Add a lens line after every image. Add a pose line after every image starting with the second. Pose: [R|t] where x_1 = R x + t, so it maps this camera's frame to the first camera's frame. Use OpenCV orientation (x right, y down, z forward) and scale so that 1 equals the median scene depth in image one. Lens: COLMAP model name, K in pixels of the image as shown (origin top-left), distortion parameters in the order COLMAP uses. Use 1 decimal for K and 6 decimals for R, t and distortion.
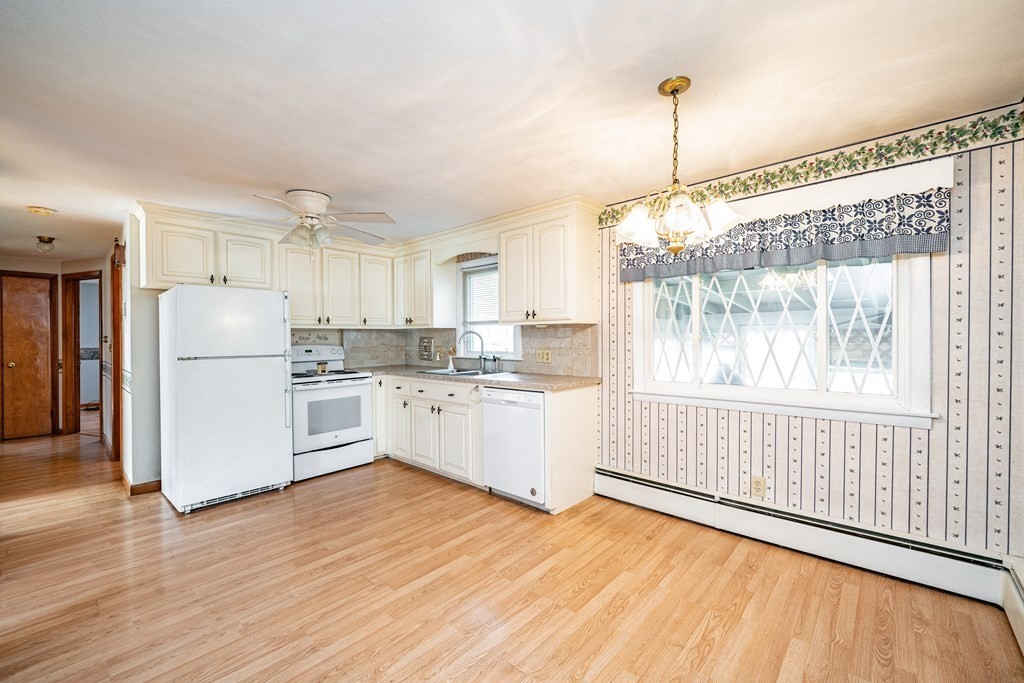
lens RADIAL K [[415.2, 0, 513.2], [0, 415.2, 341.0], [0, 0, 1]] dist [-0.000962, -0.000453]
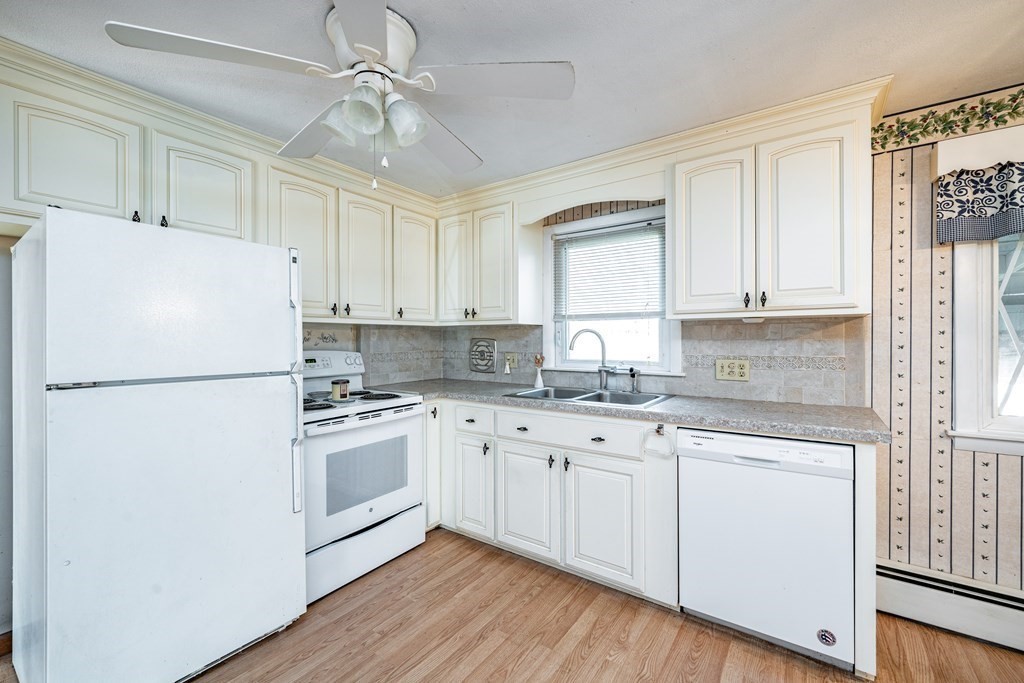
lens RADIAL K [[407.7, 0, 512.0], [0, 407.7, 341.5], [0, 0, 1]] dist [-0.002227, -0.000304]
pose [[0.991400, 0.003086, 0.130833, -0.340264], [-0.002484, 0.999986, -0.004763, -0.001881], [-0.130846, 0.004397, 0.991393, 0.455858]]
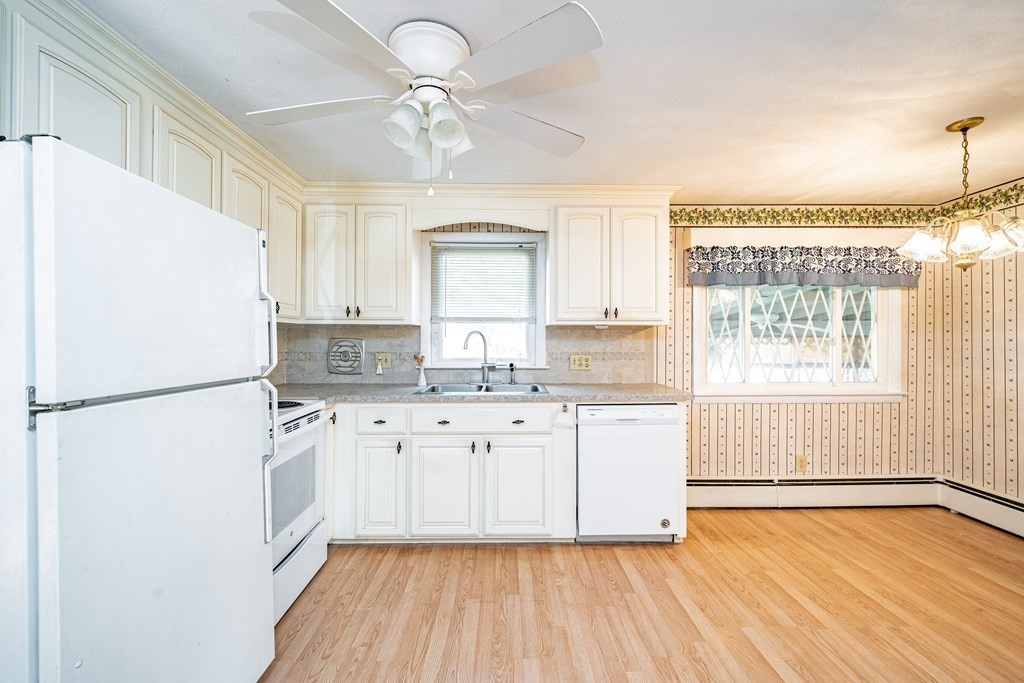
lens RADIAL K [[423.5, 0, 493.9], [0, 423.5, 339.2], [0, 0, 1]] dist [-0.001222, -0.000262]
pose [[0.732282, 0.009733, 0.680932, -0.663718], [-0.001030, 0.999913, -0.013186, 0.000836], [-0.681001, 0.008954, 0.732228, 0.502818]]
